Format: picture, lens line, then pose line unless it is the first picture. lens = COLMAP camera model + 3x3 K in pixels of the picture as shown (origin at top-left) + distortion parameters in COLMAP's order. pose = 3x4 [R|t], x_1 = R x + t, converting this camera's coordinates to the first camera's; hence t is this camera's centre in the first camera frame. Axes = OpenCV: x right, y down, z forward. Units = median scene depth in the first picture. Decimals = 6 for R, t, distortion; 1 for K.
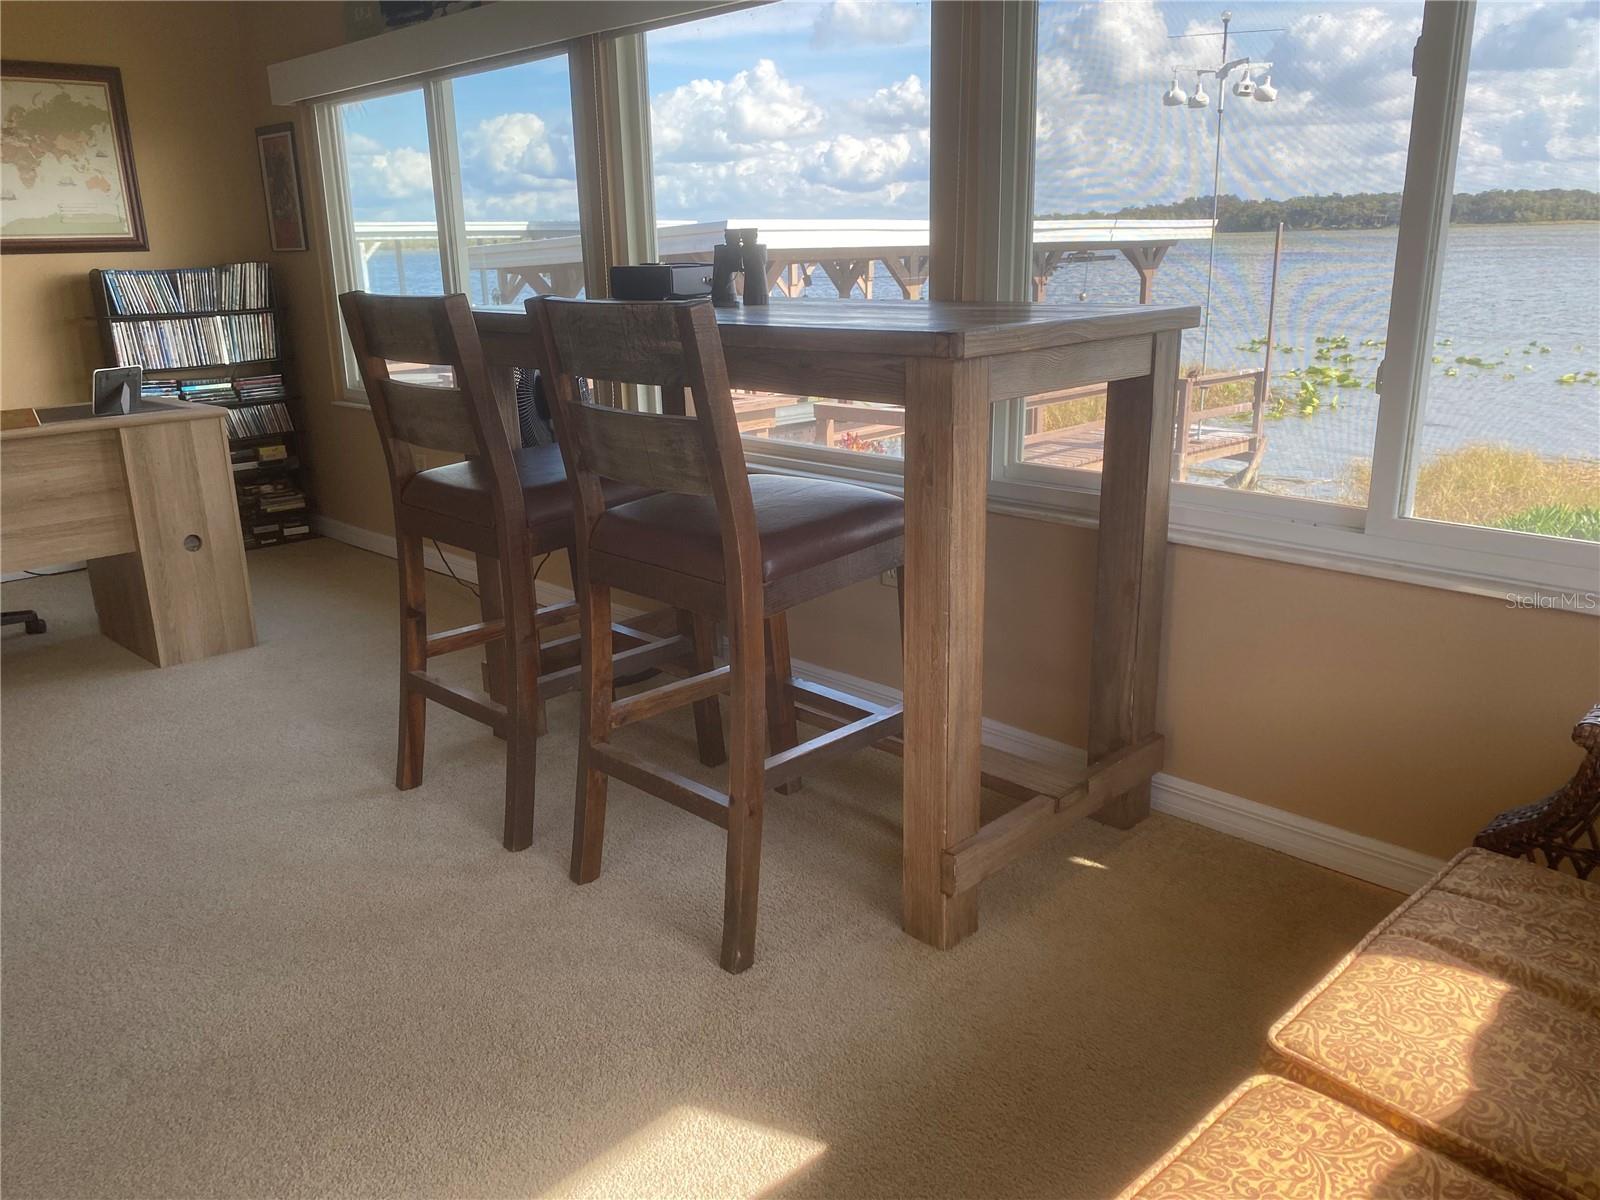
lens RADIAL K [[1212.6, 0, 832.8], [0, 1212.6, 592.8], [0, 0, 1]] dist [-0.006983, -0.033456]
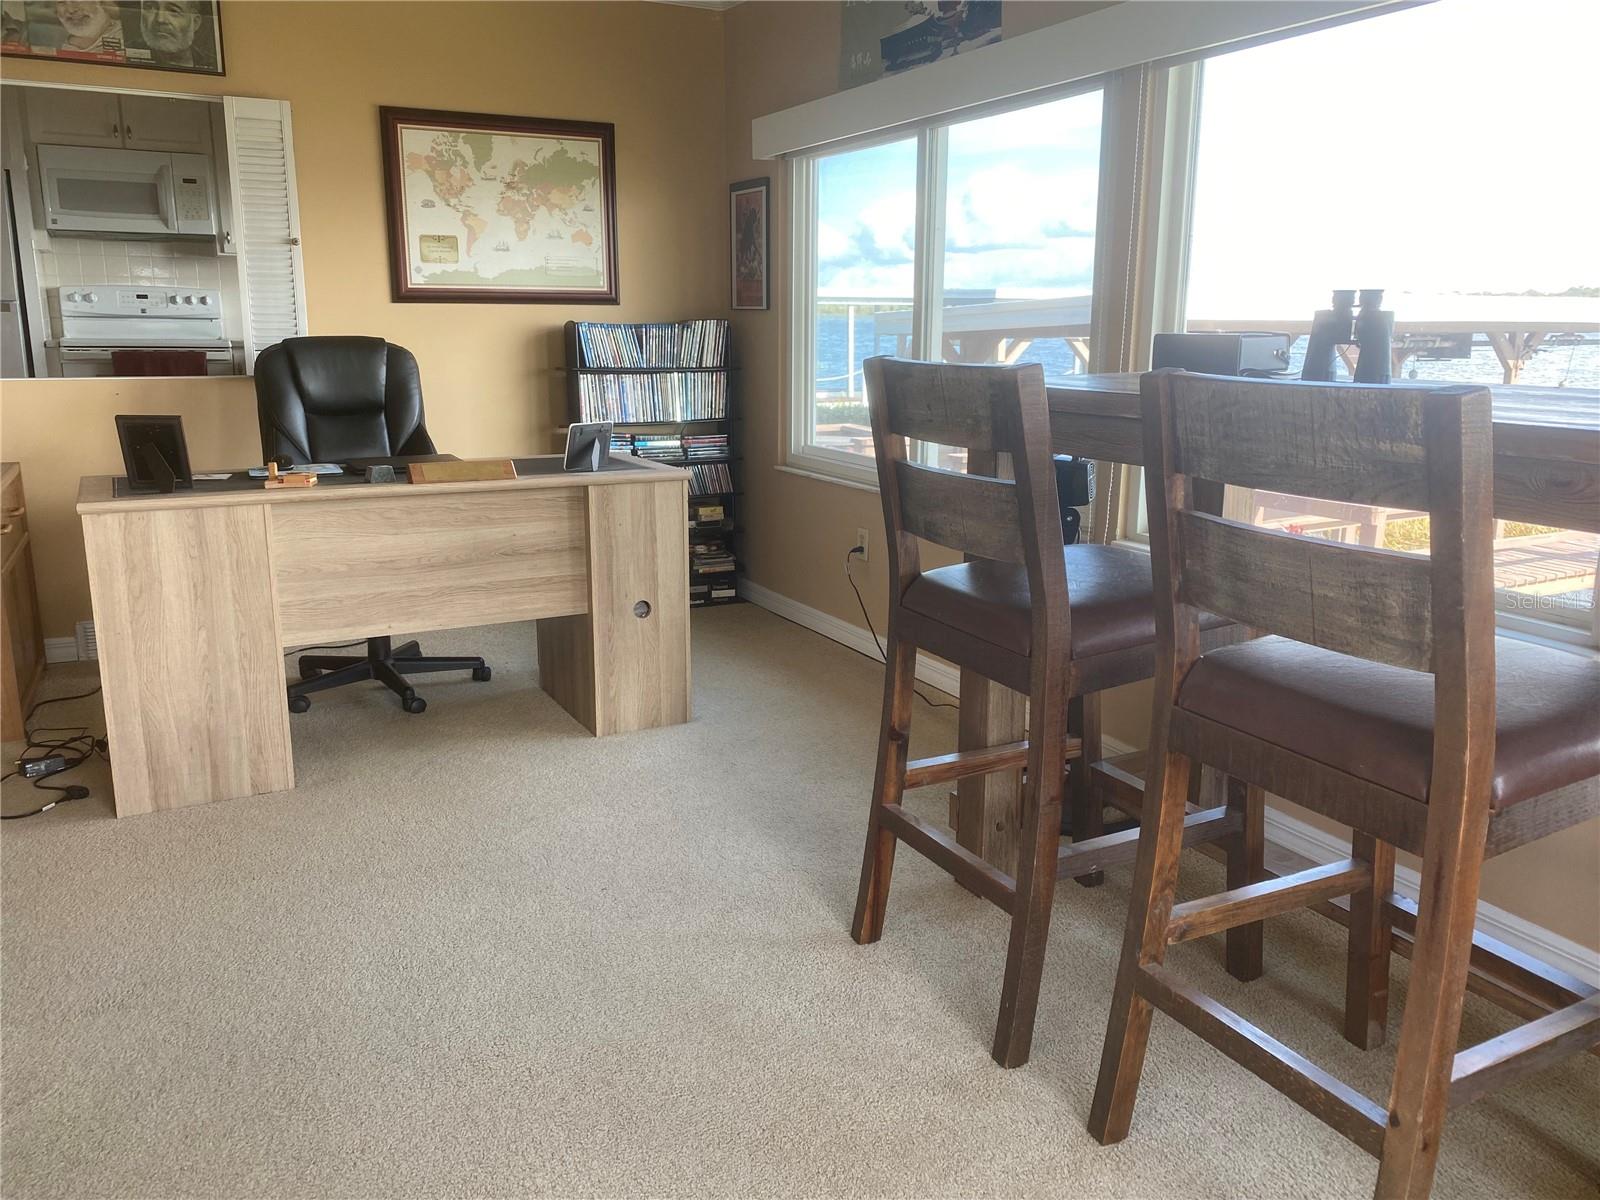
lens RADIAL K [[1212.6, 0, 797.3], [0, 1212.6, 602.4], [0, 0, 1]] dist [-0.006983, -0.033456]
pose [[0.944916, 0.093664, -0.313625, -0.122810], [-0.108235, 0.993693, -0.029332, -0.033734], [0.308899, 0.061661, 0.949094, 0.140562]]
